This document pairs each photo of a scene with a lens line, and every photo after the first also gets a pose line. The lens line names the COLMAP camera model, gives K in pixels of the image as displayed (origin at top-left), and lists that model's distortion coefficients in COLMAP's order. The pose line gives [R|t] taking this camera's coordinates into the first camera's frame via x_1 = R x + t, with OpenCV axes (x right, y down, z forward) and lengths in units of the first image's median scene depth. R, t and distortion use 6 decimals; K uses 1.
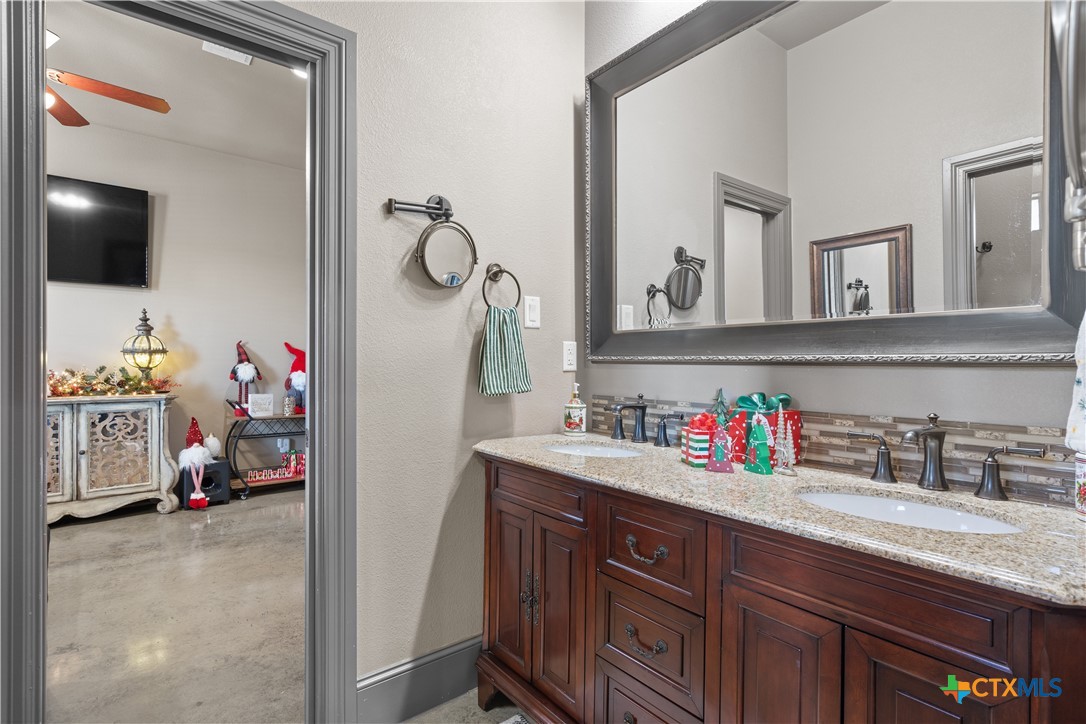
lens RADIAL K [[540.3, 0, 540.1], [0, 540.3, 362.3], [0, 0, 1]] dist [0.004477, 0.002207]
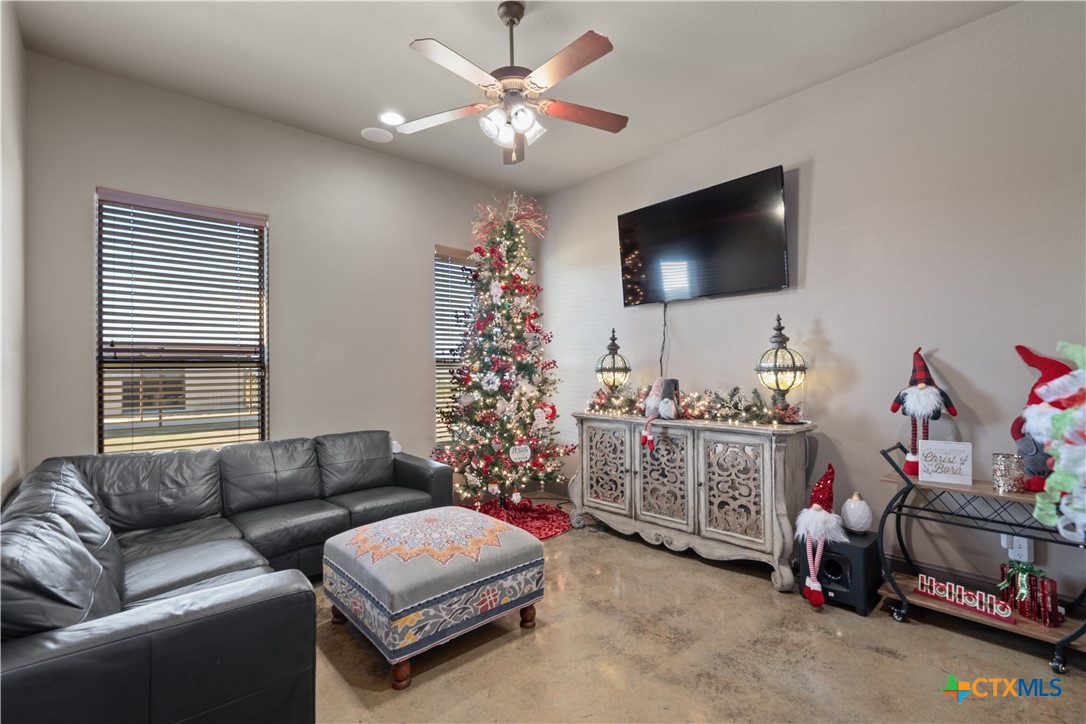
lens RADIAL K [[493.9, 0, 537.9], [0, 493.9, 364.3], [0, 0, 1]] dist [-0.003711, 0.002479]
pose [[0.051632, -0.012014, -0.998594, -0.033205], [0.016017, 0.999809, -0.011201, -0.024844], [0.998538, -0.015416, 0.051815, 0.620540]]
